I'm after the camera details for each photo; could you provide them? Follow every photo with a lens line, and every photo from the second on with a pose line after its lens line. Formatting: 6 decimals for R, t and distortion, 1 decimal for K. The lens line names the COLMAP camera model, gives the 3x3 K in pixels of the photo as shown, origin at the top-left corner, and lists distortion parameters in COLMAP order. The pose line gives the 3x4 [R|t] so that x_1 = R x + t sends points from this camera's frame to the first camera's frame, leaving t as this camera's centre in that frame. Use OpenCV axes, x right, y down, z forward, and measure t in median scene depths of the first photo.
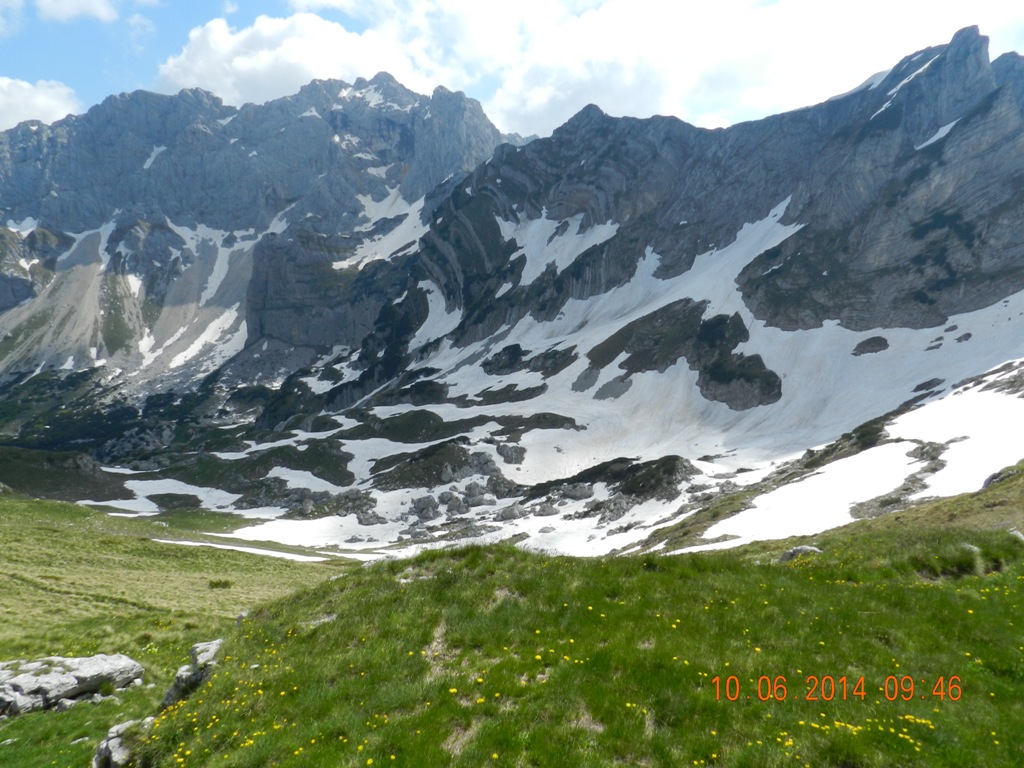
lens RADIAL K [[690.6, 0, 509.4], [0, 690.6, 384.8], [0, 0, 1]] dist [0.008306, 0.000999]
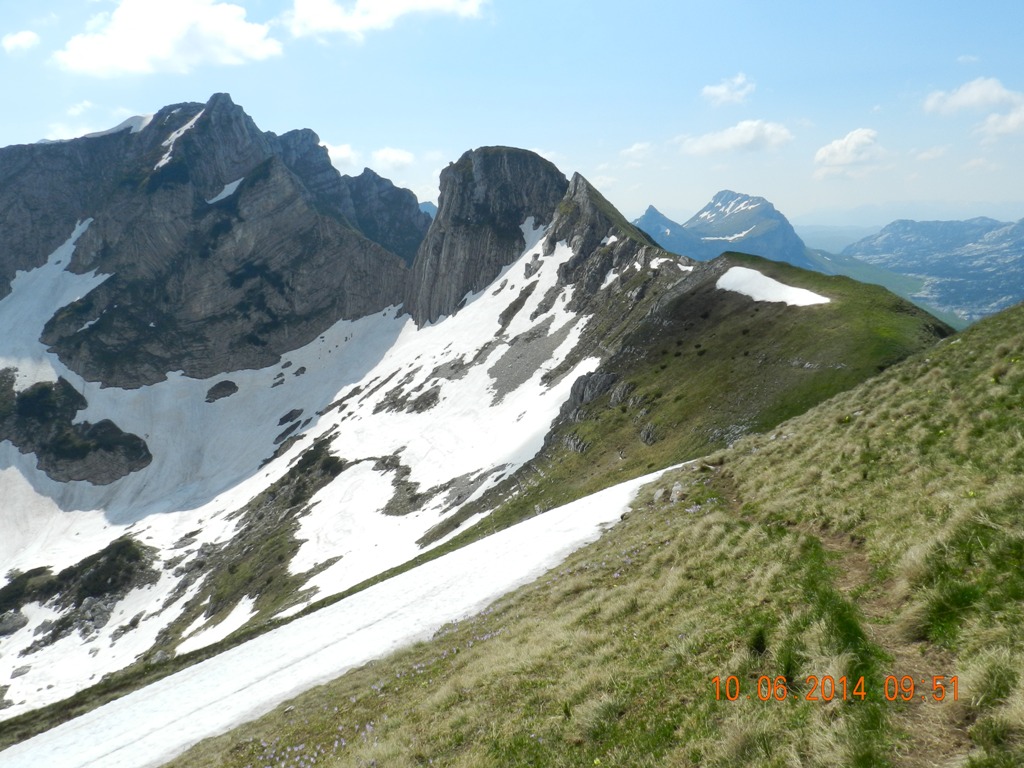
lens RADIAL K [[858.8, 0, 517.1], [0, 858.8, 383.3], [0, 0, 1]] dist [0.017519, -0.008712]
pose [[0.535138, -0.157621, 0.829929, -0.312089], [0.201641, 0.977874, 0.055701, -0.049033], [-0.820346, 0.137540, 0.555081, -0.087610]]
